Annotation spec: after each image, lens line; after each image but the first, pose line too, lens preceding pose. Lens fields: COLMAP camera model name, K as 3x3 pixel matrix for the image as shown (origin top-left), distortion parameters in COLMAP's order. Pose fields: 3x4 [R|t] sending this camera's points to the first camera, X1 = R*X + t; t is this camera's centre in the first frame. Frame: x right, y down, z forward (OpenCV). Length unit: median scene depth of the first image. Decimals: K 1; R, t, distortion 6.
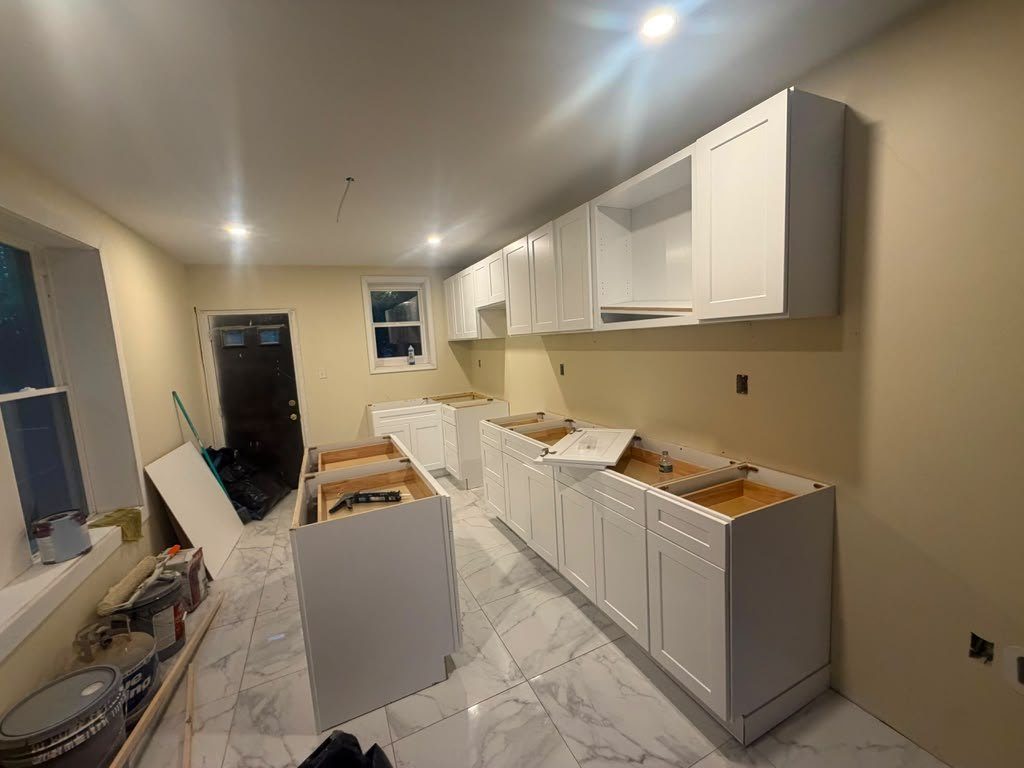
lens RADIAL K [[410.2, 0, 508.1], [0, 410.2, 387.4], [0, 0, 1]] dist [0.002942, 0.000039]
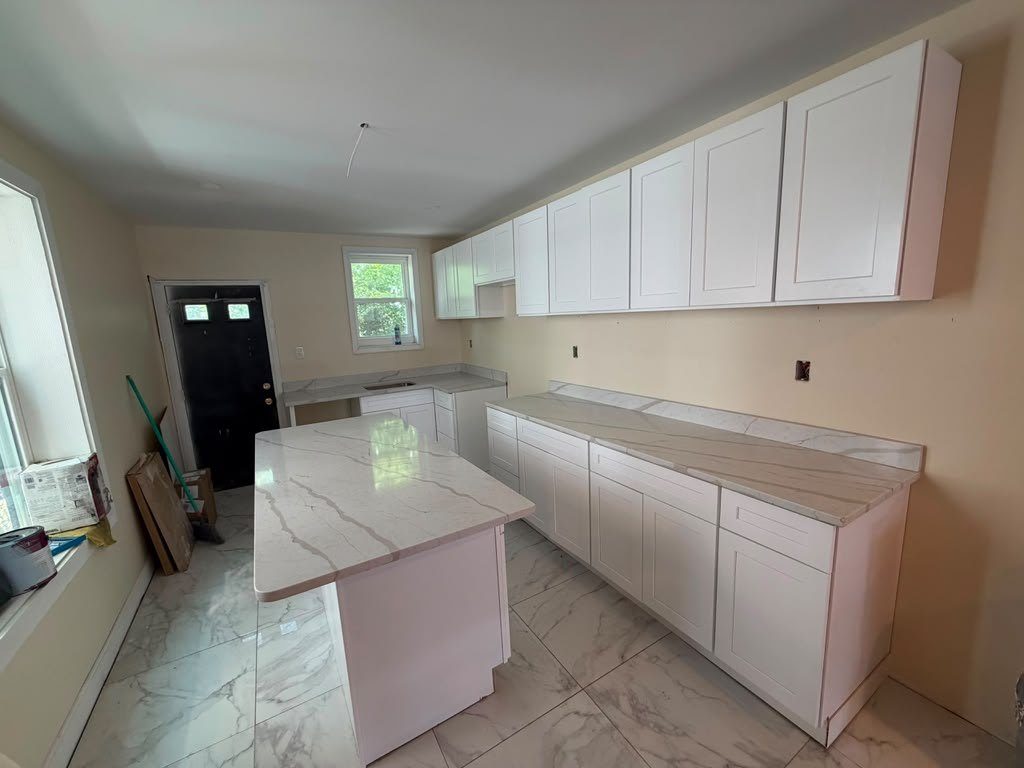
lens RADIAL K [[410.2, 0, 508.6], [0, 410.2, 387.4], [0, 0, 1]] dist [0.002942, 0.000039]
pose [[0.995107, -0.001882, 0.098787, -0.203475], [-0.003190, 0.998686, 0.051155, -0.016180], [-0.098754, -0.051220, 0.993793, 0.120082]]
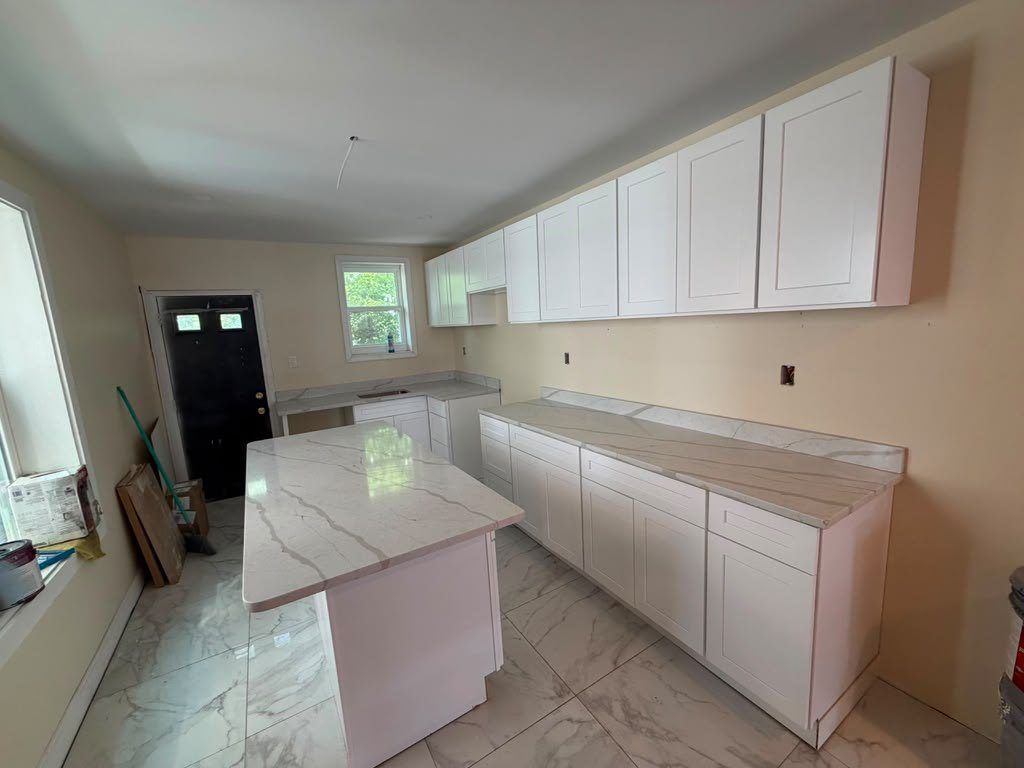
lens RADIAL K [[410.2, 0, 508.3], [0, 410.2, 387.5], [0, 0, 1]] dist [0.002942, 0.000039]
pose [[0.993998, -0.011052, 0.108836, -0.191329], [0.007181, 0.999330, 0.035894, -0.018868], [-0.109160, -0.034897, 0.993411, 0.109787]]
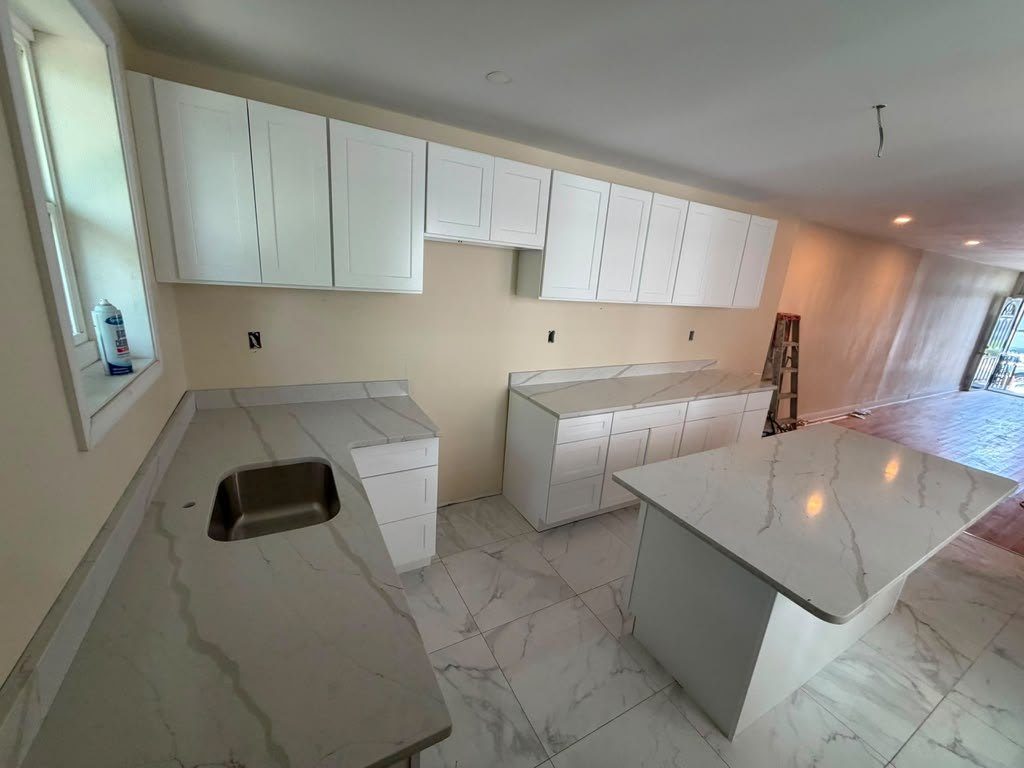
lens RADIAL K [[410.2, 0, 505.4], [0, 410.2, 382.8], [0, 0, 1]] dist [0.002942, 0.000039]
pose [[-0.068521, -0.214817, 0.974248, -1.370847], [0.043543, 0.974968, 0.218039, -0.261401], [-0.996699, 0.057362, -0.057452, 2.045500]]
